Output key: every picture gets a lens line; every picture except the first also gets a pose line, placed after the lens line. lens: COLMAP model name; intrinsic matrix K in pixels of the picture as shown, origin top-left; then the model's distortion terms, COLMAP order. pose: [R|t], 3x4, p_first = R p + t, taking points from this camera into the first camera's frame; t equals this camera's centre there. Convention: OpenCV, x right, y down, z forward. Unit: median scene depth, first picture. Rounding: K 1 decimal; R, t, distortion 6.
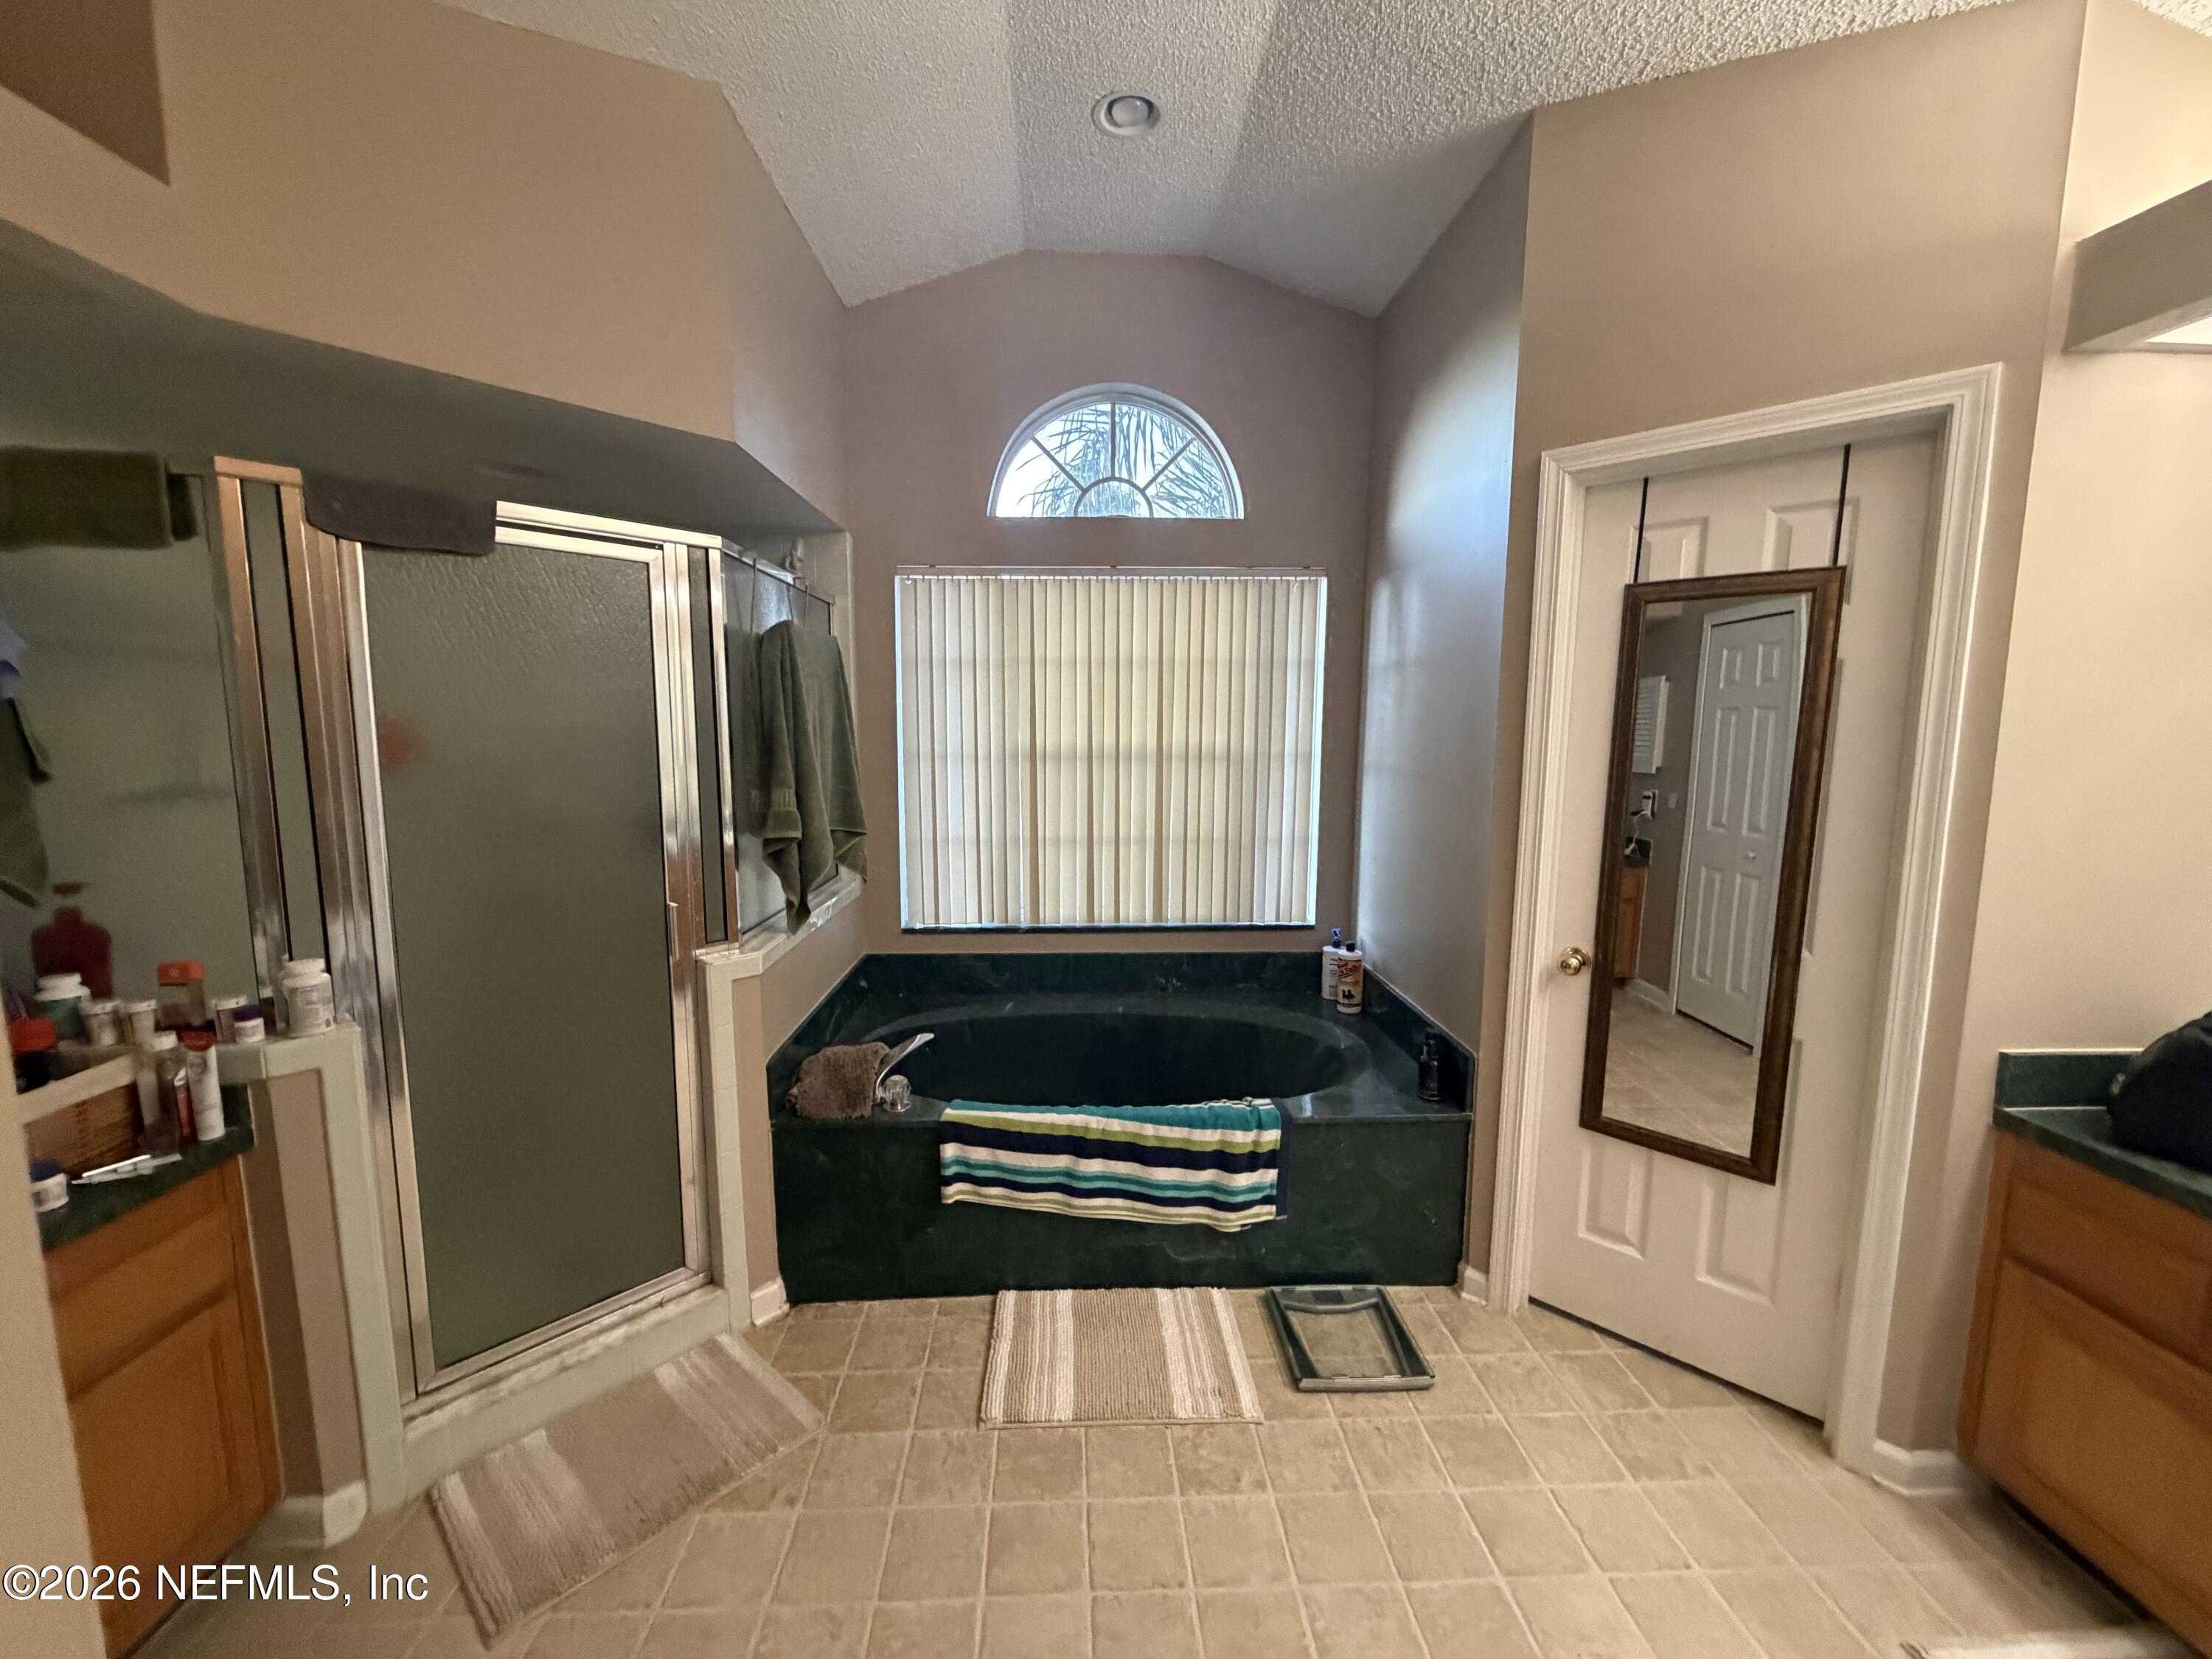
lens RADIAL K [[883.7, 0, 1105.7], [0, 883.7, 830.4], [0, 0, 1]] dist [0.001440, 0.000175]
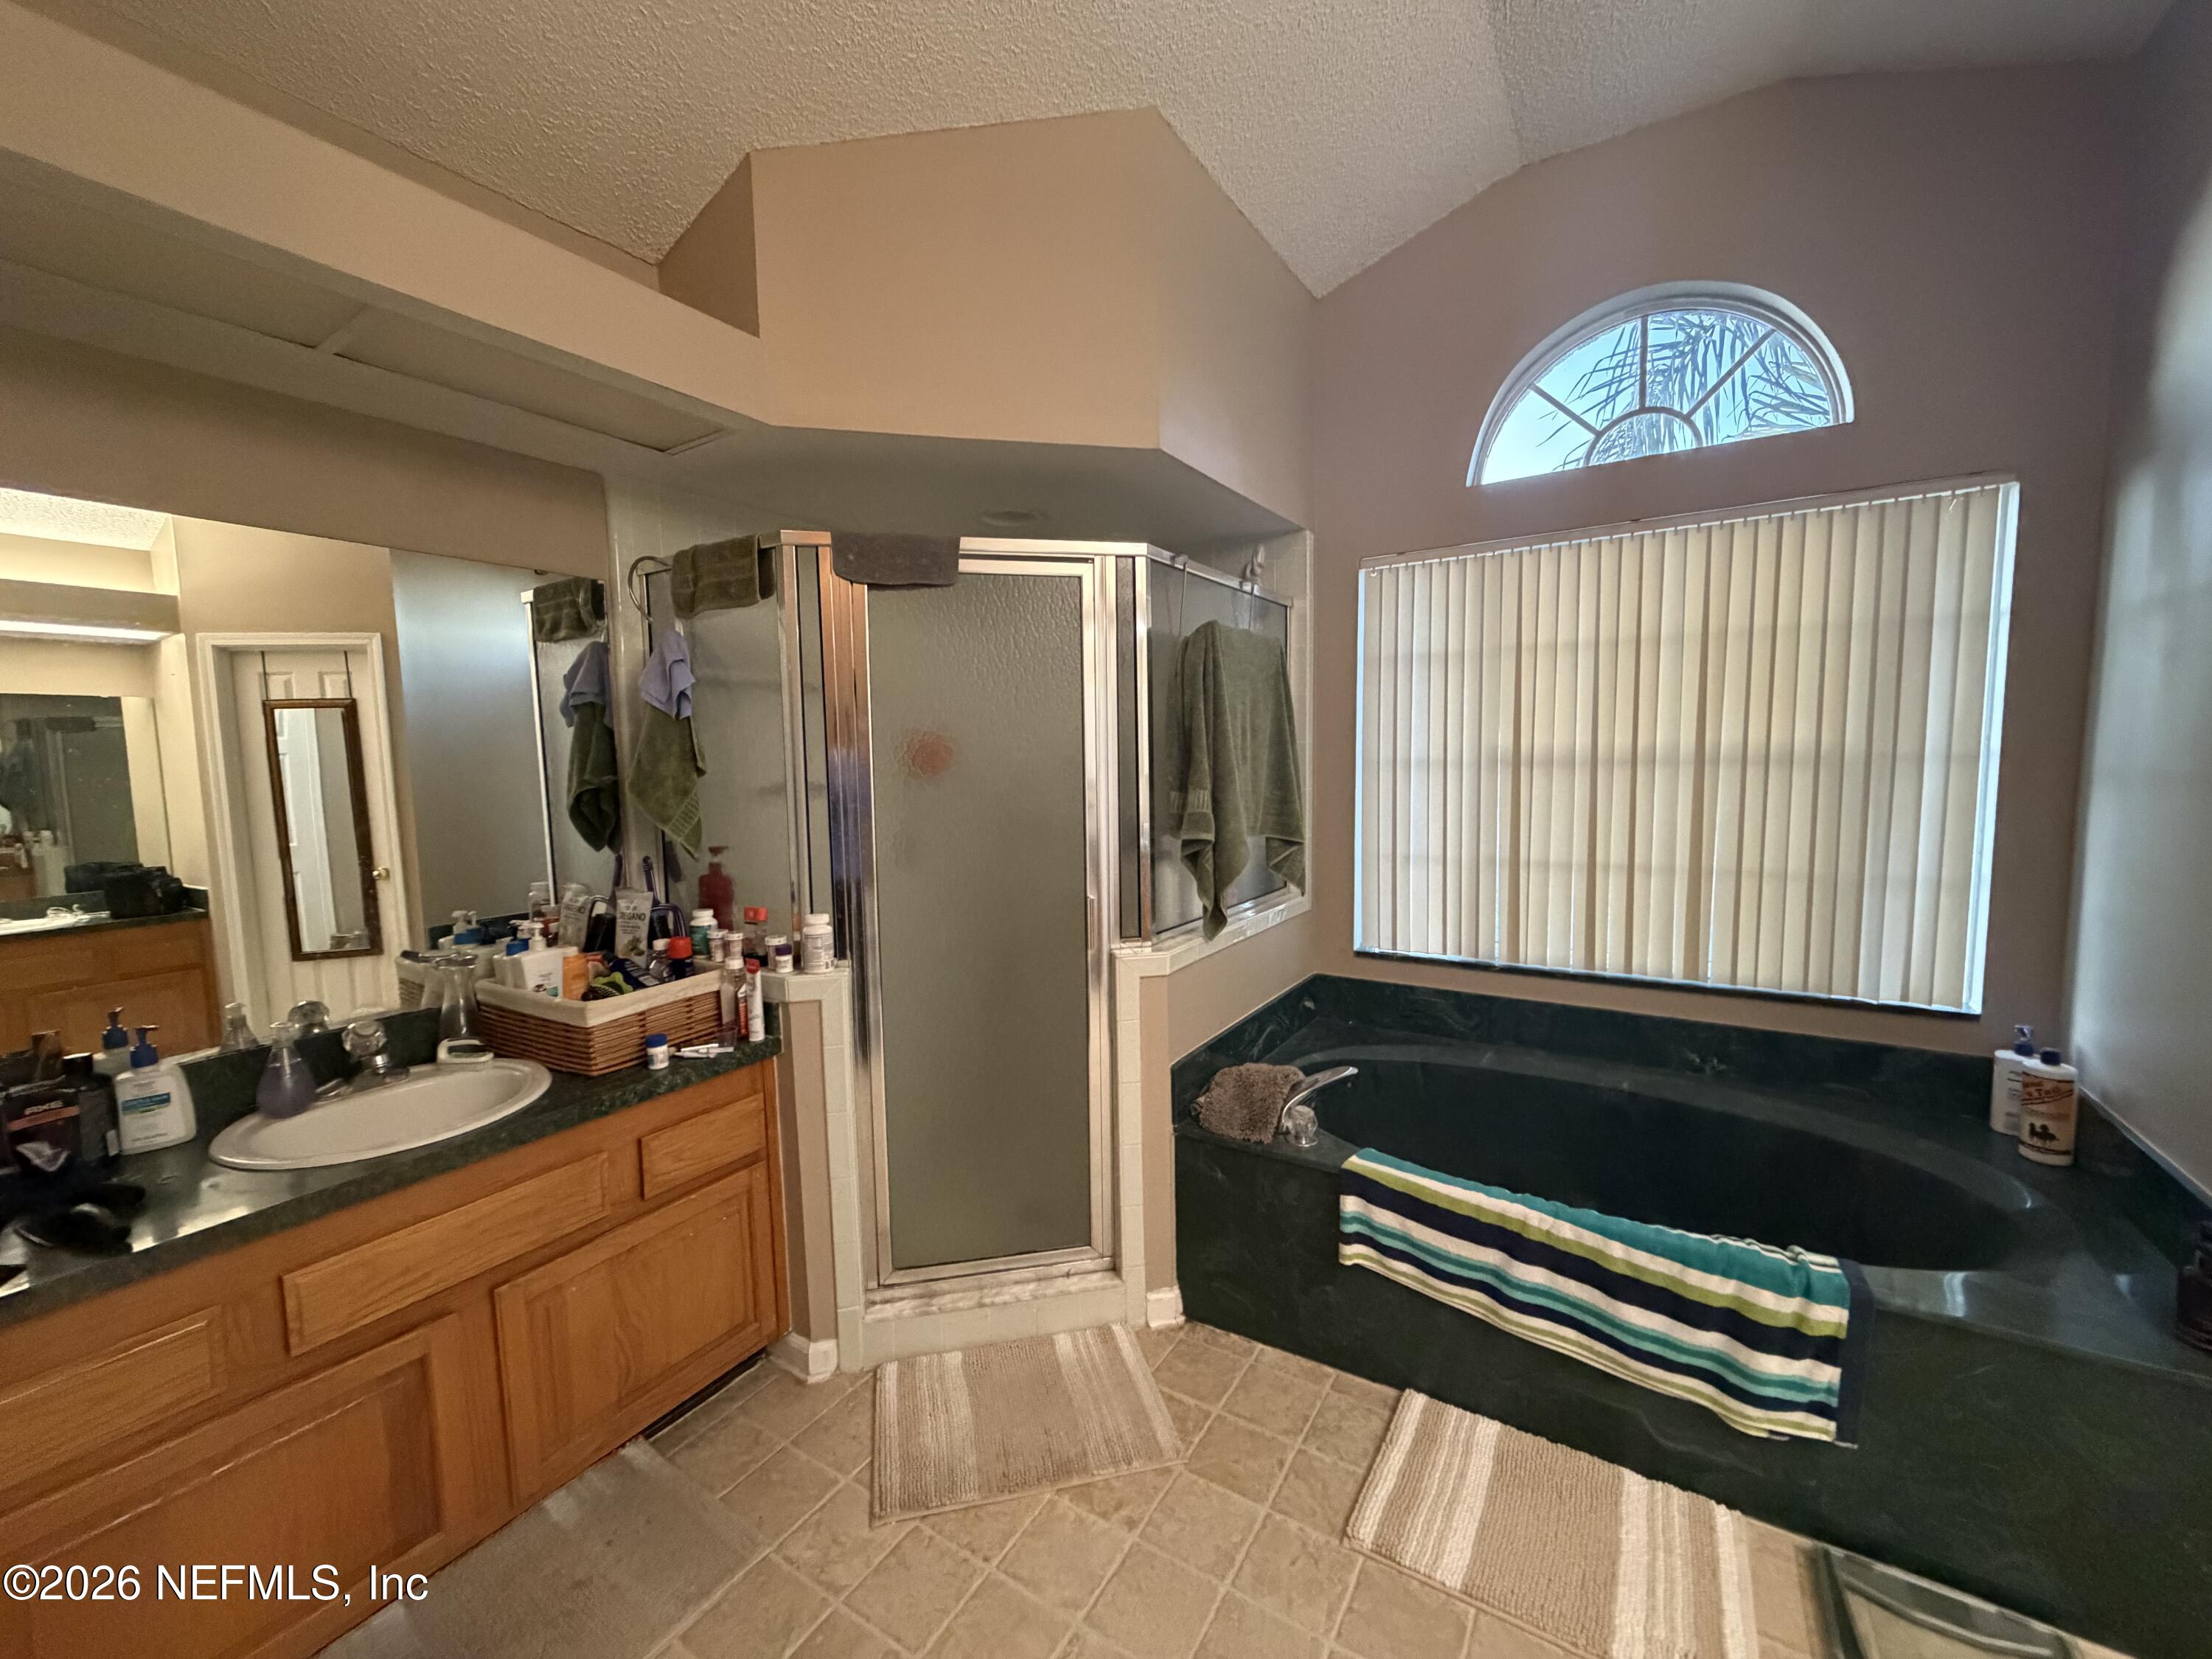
lens RADIAL K [[883.7, 0, 1105.4], [0, 883.7, 831.5], [0, 0, 1]] dist [0.001440, 0.000175]
pose [[0.818778, 0.031053, -0.573269, 0.113687], [-0.048138, 0.998733, -0.014655, 0.018053], [0.572088, 0.039596, 0.819236, 0.128695]]
